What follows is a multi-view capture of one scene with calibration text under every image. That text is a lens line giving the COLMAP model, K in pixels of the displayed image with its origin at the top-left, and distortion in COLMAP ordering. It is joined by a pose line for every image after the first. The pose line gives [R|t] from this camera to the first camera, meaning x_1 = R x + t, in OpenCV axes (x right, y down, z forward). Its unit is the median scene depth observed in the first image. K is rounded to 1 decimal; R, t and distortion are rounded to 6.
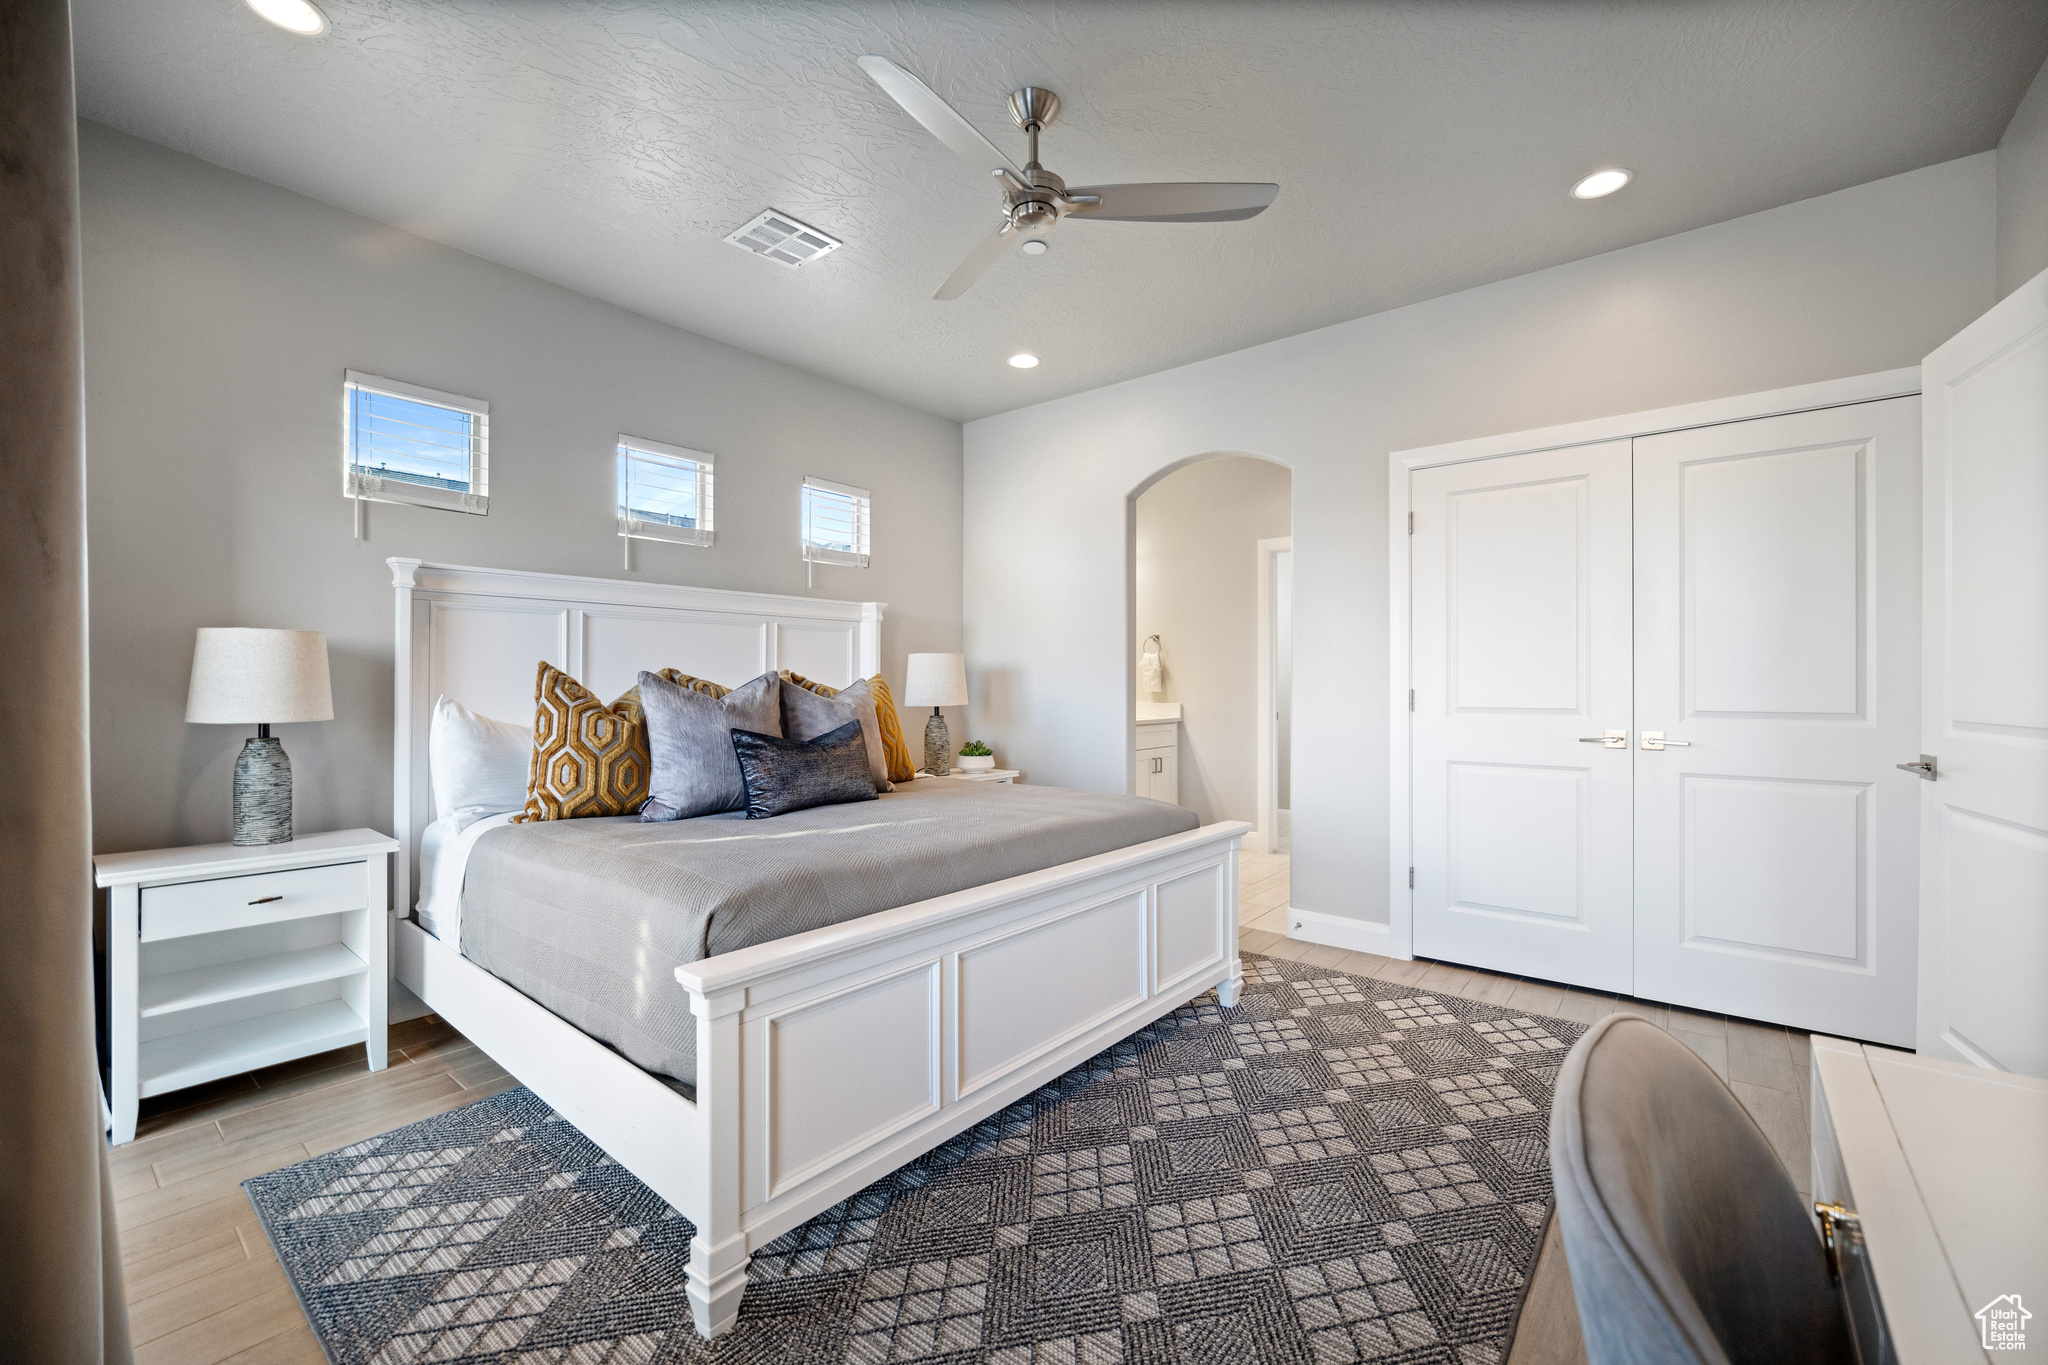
lens RADIAL K [[835.5, 0, 1024.0], [0, 835.5, 682.5], [0, 0, 1]] dist [0.000704, 0.000133]
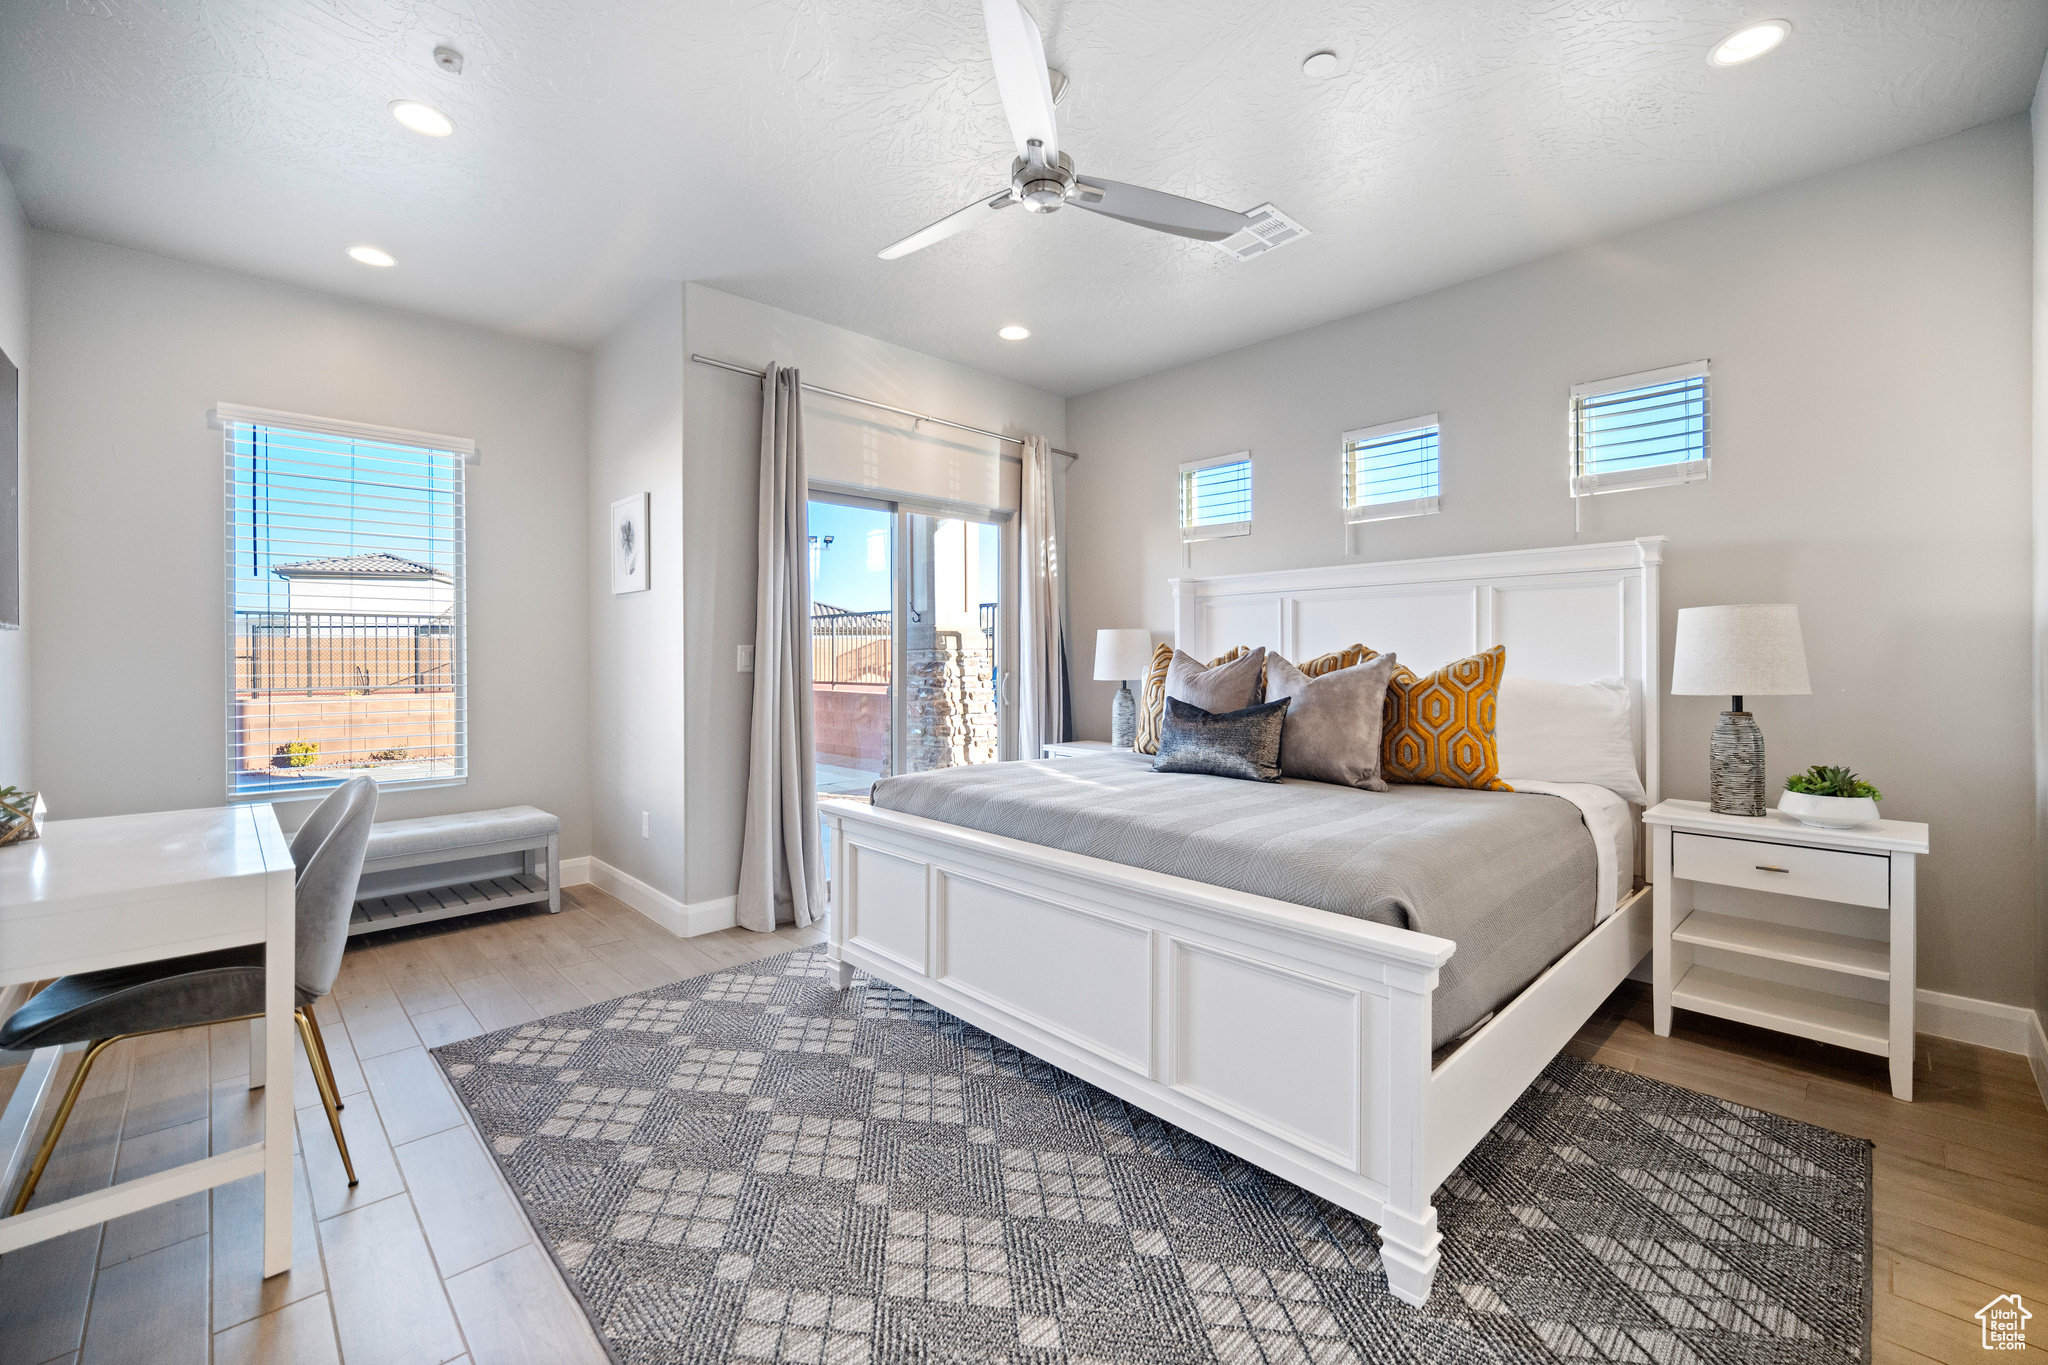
lens RADIAL K [[832.4, 0, 1042.9], [0, 832.4, 678.7], [0, 0, 1]] dist [-0.007939, 0.000237]
pose [[-0.096488, 0.021763, -0.995096, 0.958029], [0.003159, 0.999763, 0.021559, 0.003801], [0.995329, -0.001064, -0.096533, 1.052003]]
